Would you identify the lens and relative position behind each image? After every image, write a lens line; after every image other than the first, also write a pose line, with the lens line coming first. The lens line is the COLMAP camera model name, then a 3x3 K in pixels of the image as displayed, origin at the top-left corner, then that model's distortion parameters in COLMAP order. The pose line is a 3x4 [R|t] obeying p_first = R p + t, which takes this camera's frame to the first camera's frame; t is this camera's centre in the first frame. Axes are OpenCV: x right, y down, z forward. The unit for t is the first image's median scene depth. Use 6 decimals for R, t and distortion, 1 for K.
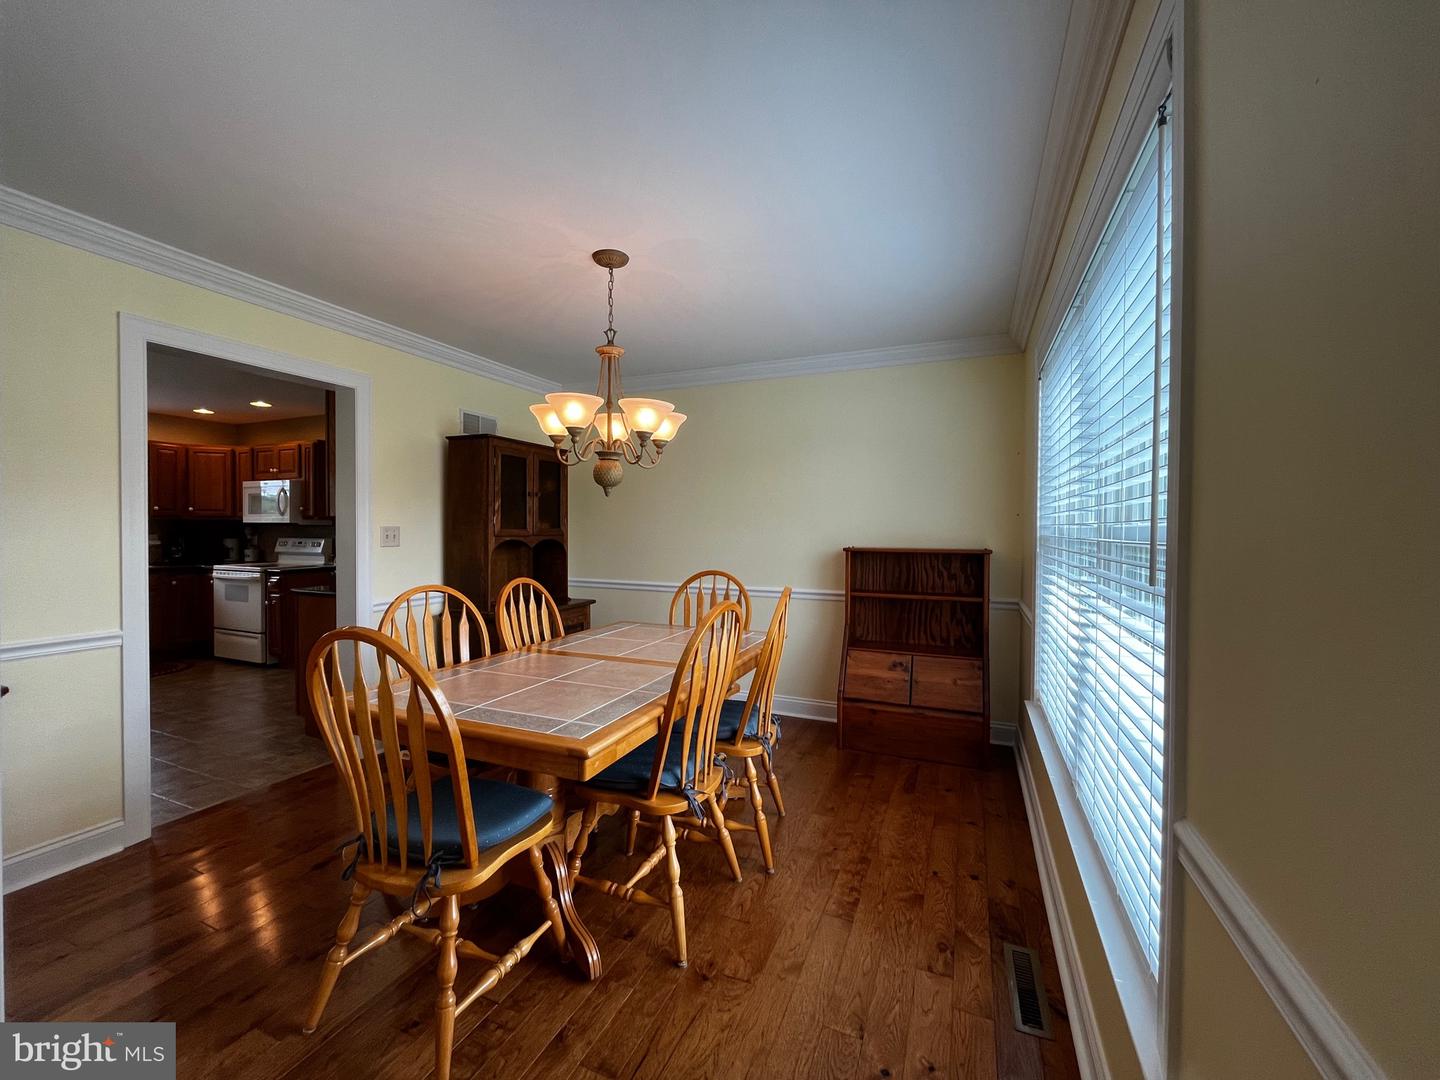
lens RADIAL K [[581.5, 0, 712.7], [0, 581.5, 539.1], [0, 0, 1]] dist [-0.000163, -0.000040]
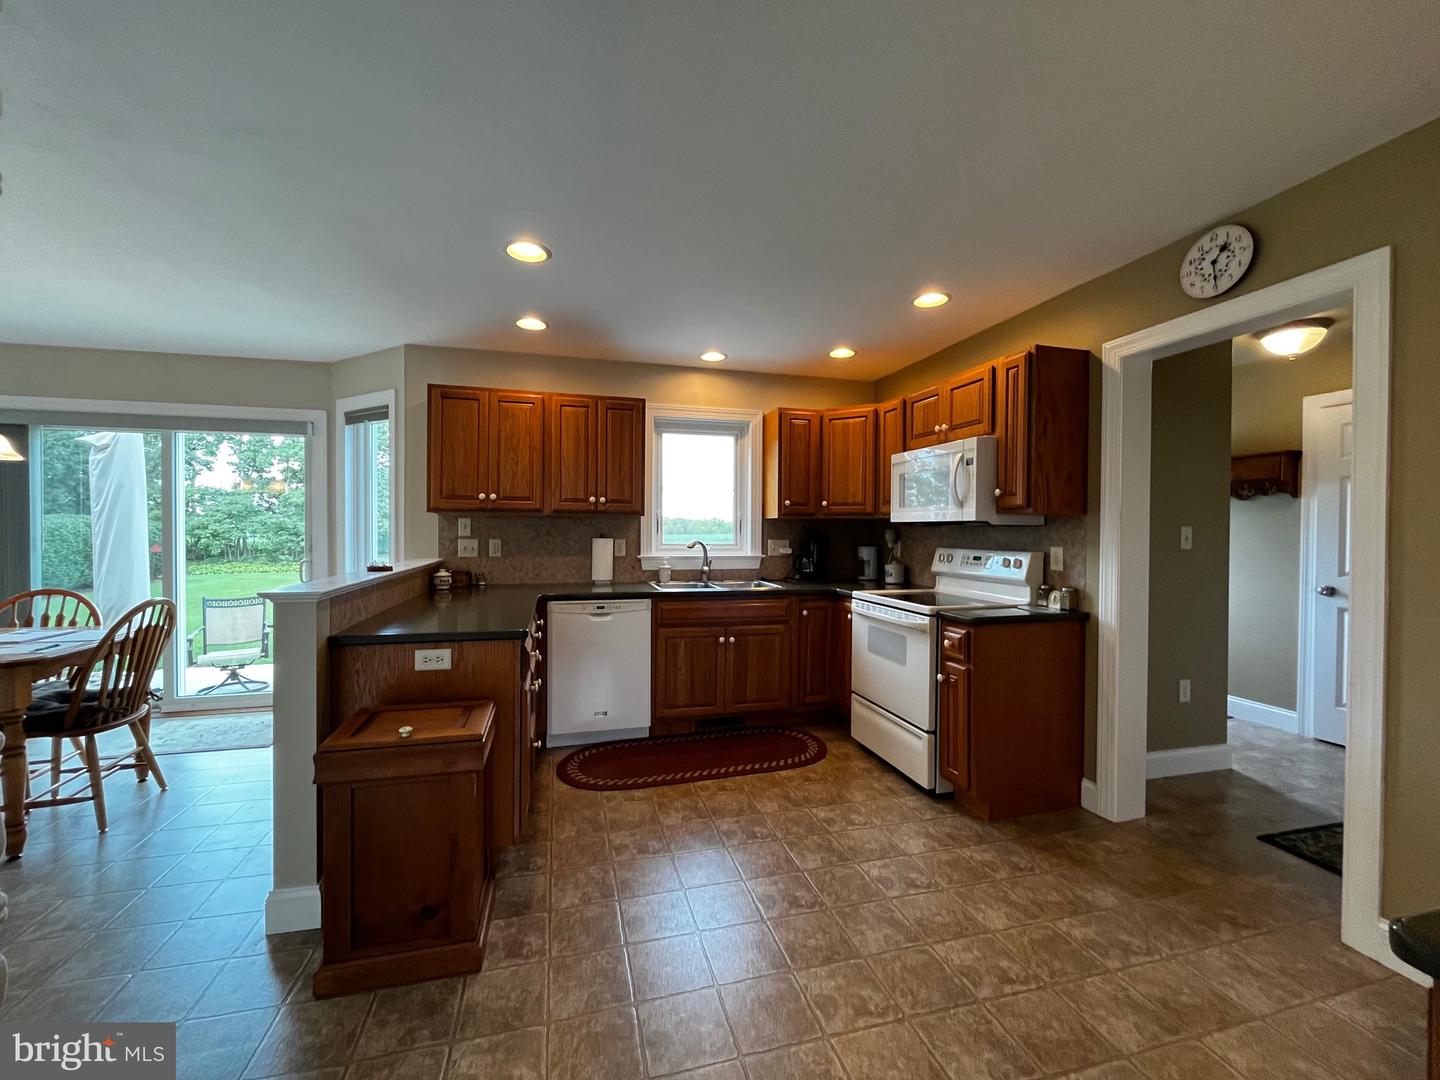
lens RADIAL K [[581.5, 0, 719.4], [0, 581.5, 538.5], [0, 0, 1]] dist [-0.000163, -0.000040]
pose [[0.633601, 0.008671, -0.773611, -0.465968], [-0.014719, 0.999891, -0.000849, -0.008640], [0.773520, 0.011925, 0.633660, 0.492639]]
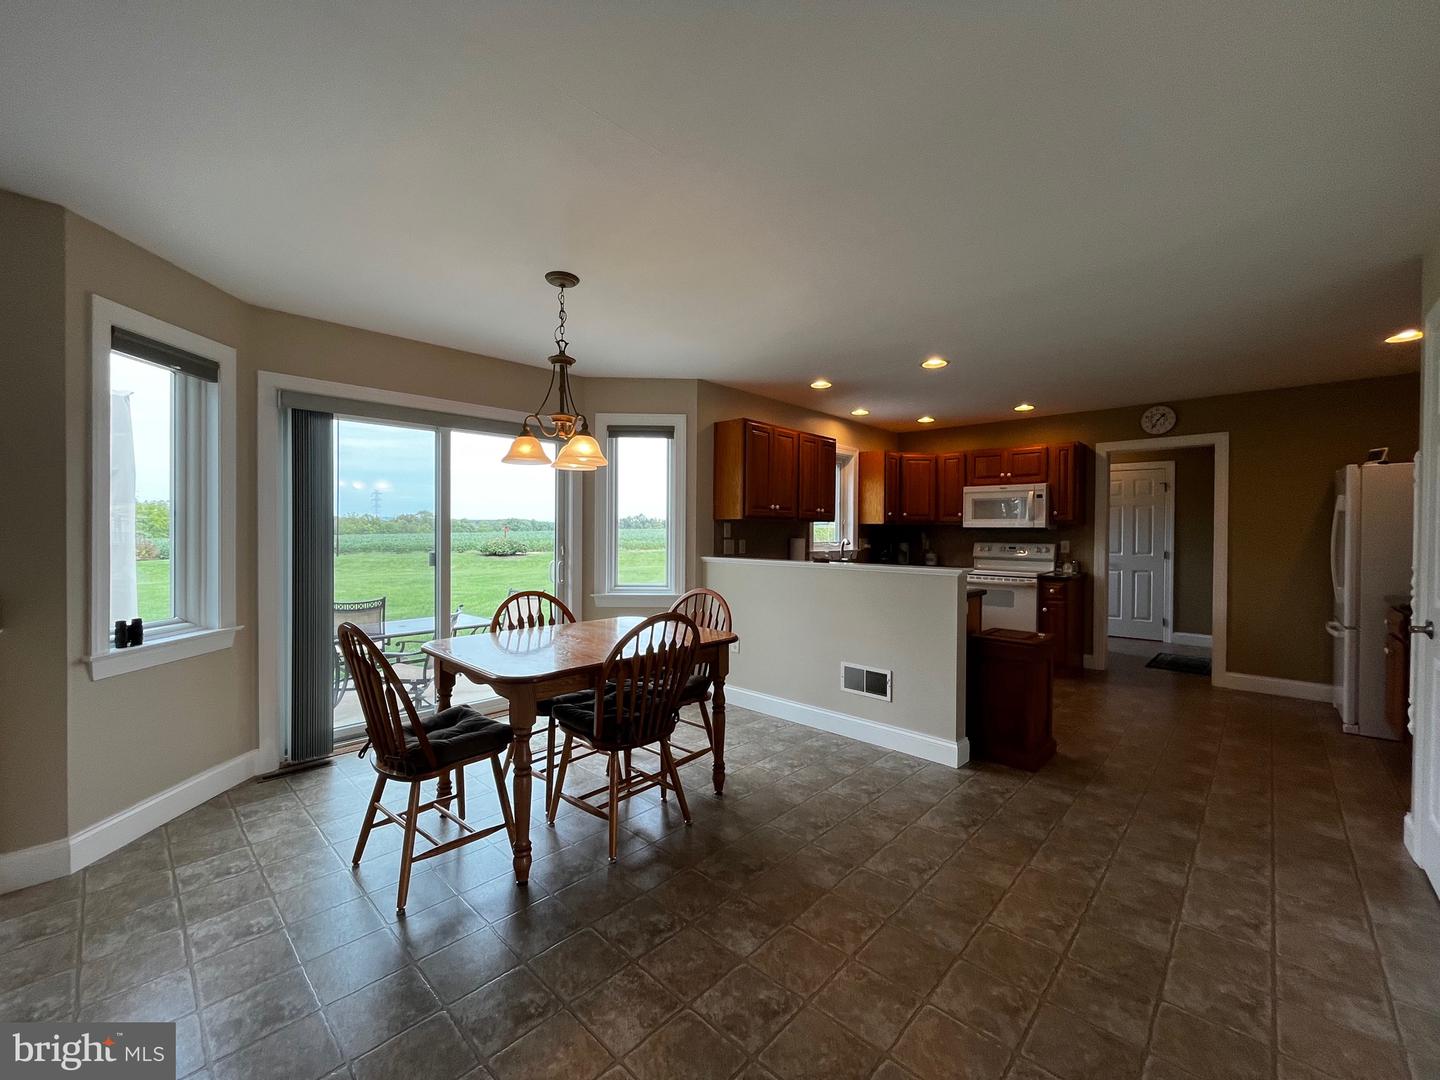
lens RADIAL K [[581.5, 0, 721.9], [0, 581.5, 537.1], [0, 0, 1]] dist [-0.000163, -0.000040]
pose [[0.942643, 0.008546, -0.333694, -0.896548], [-0.009095, 0.999959, -0.000084, -0.007414], [0.333679, 0.003114, 0.942682, -0.097358]]
